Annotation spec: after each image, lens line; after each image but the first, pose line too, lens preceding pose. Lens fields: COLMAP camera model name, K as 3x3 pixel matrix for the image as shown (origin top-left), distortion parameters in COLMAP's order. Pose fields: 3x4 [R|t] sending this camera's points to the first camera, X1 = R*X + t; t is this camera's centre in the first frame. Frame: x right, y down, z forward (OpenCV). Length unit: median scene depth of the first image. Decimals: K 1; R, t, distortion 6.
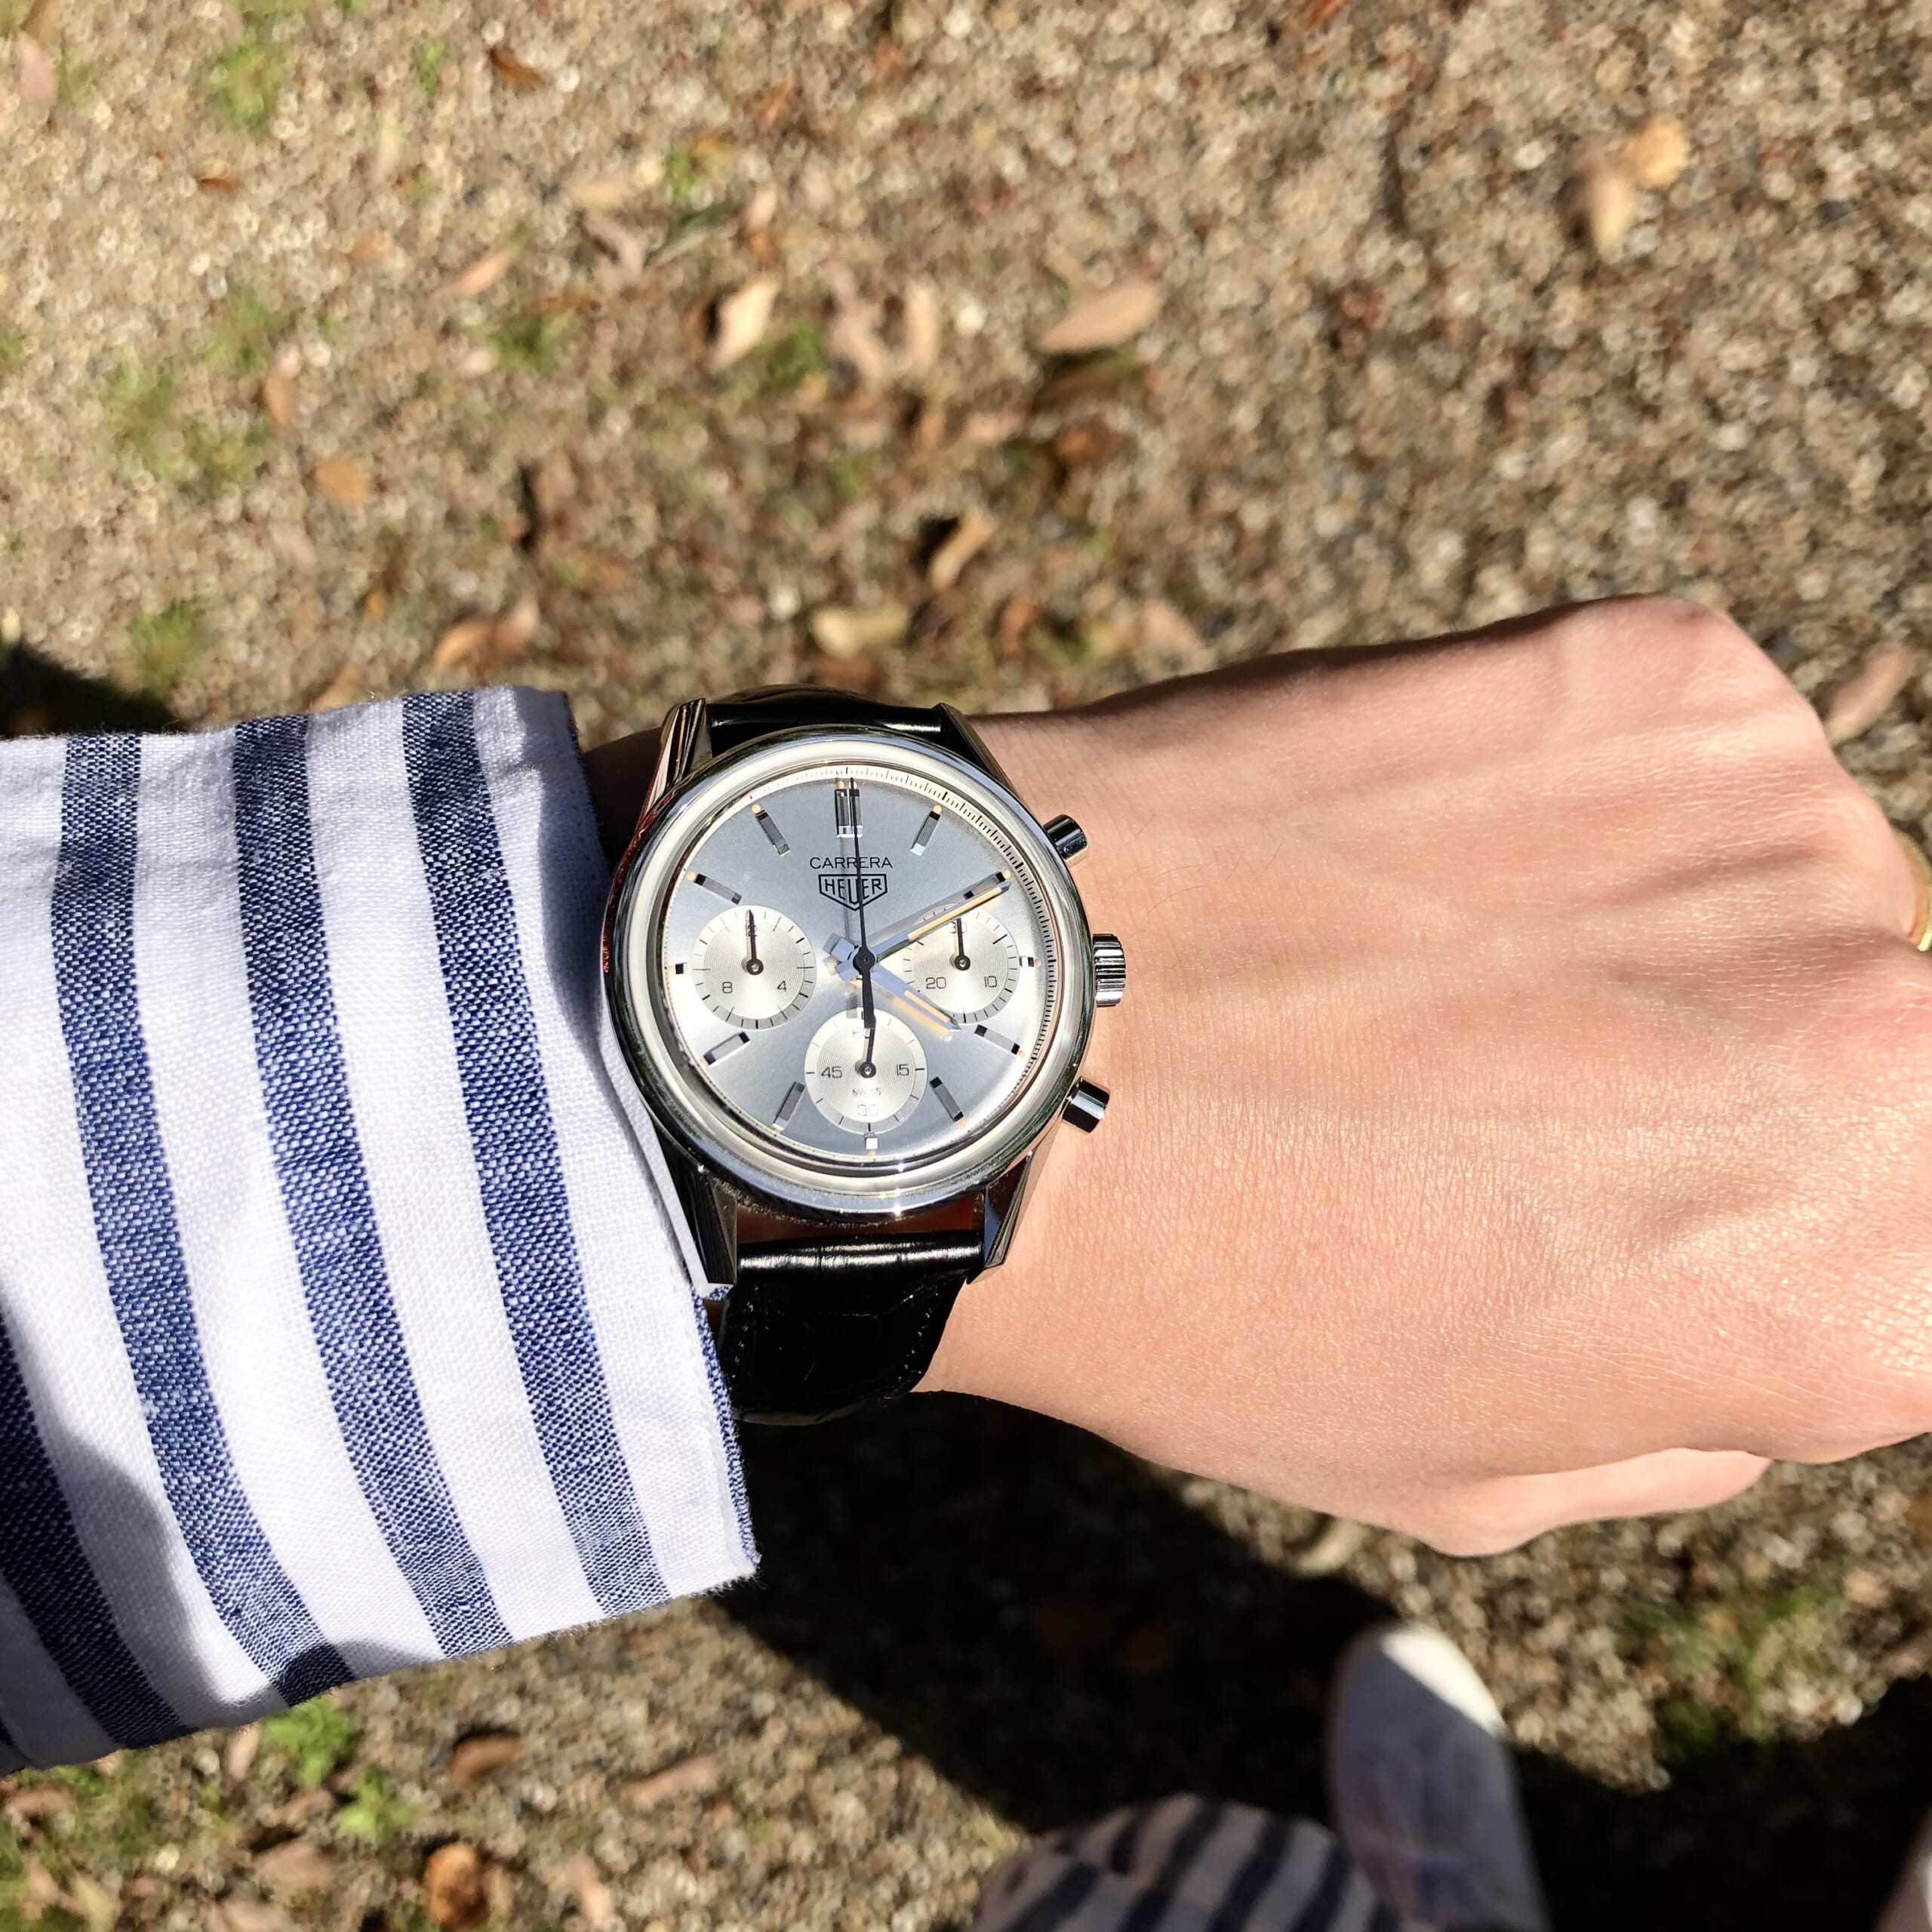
lens RADIAL K [[2486.8, 0, 1061.7], [0, 2486.8, 967.2], [0, 0, 1]] dist [0.116211, 0.010248]
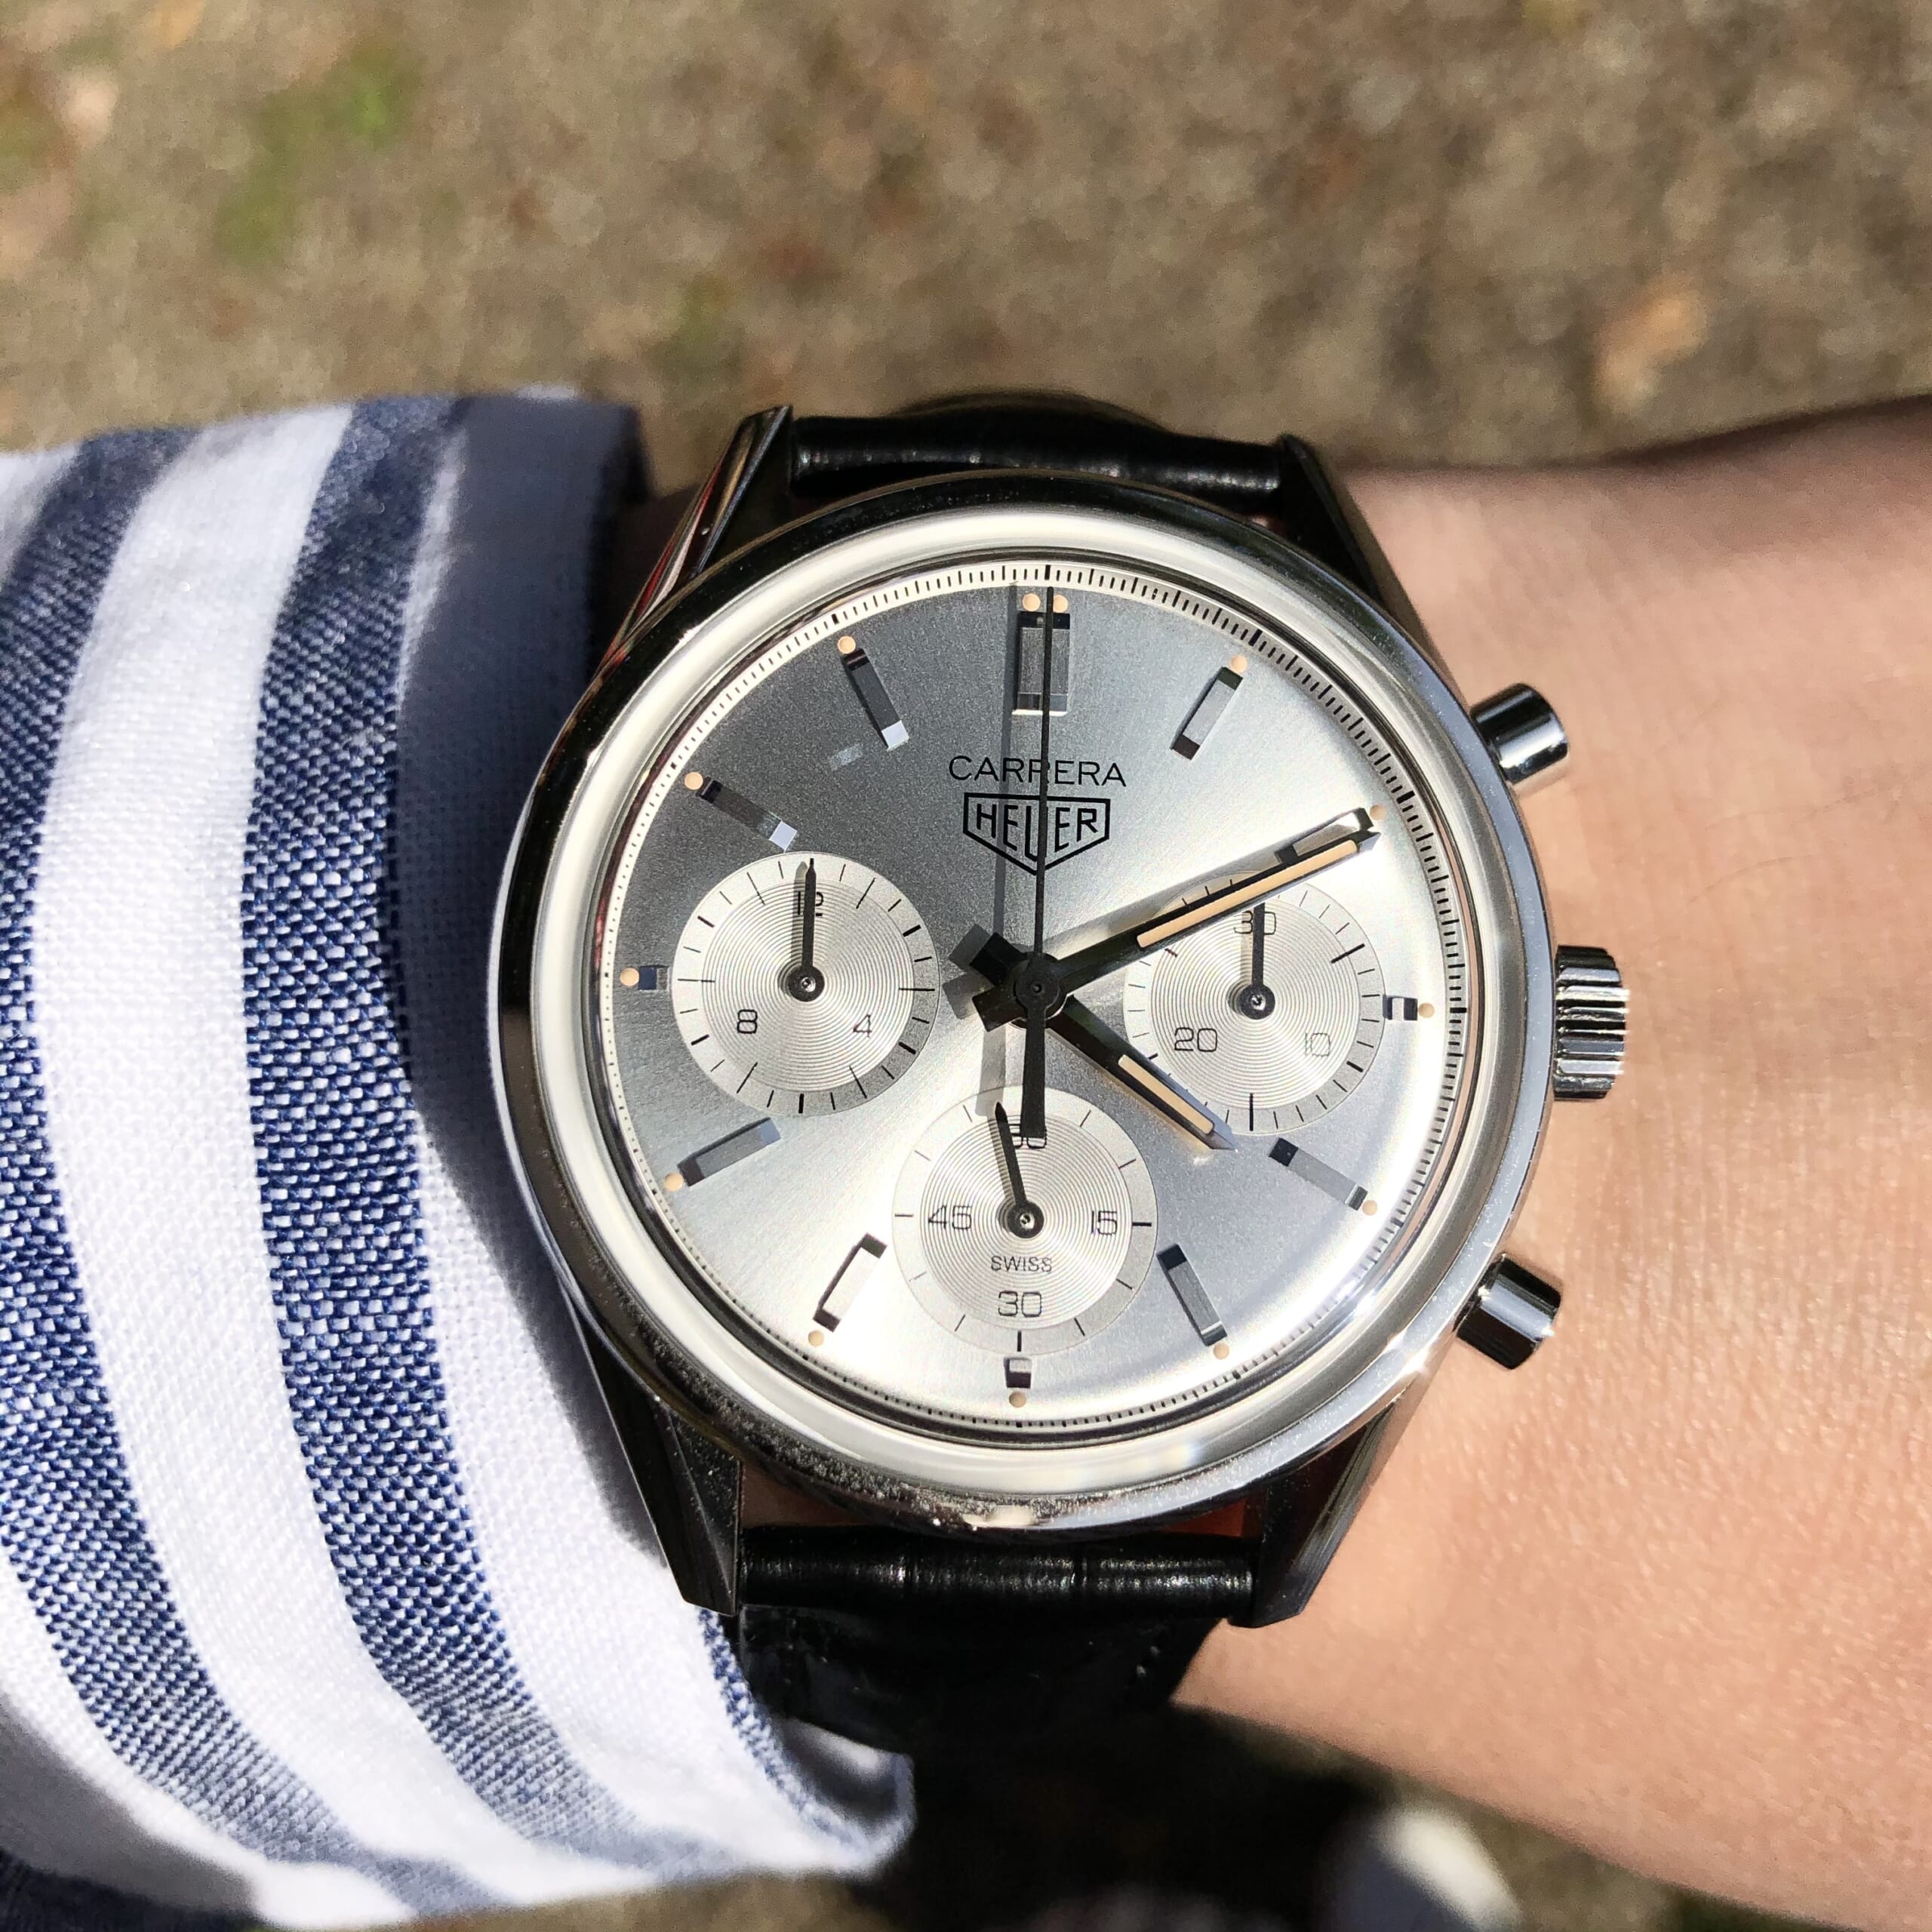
lens RADIAL K [[2050.0, 0, 960.6], [0, 2050.0, 863.2], [0, 0, 1]] dist [0.215283, -0.834192]
pose [[0.965499, 0.082955, -0.246840, -0.000610], [-0.065249, 0.994731, 0.079080, -0.054626], [0.252099, -0.060245, 0.965824, 0.625380]]
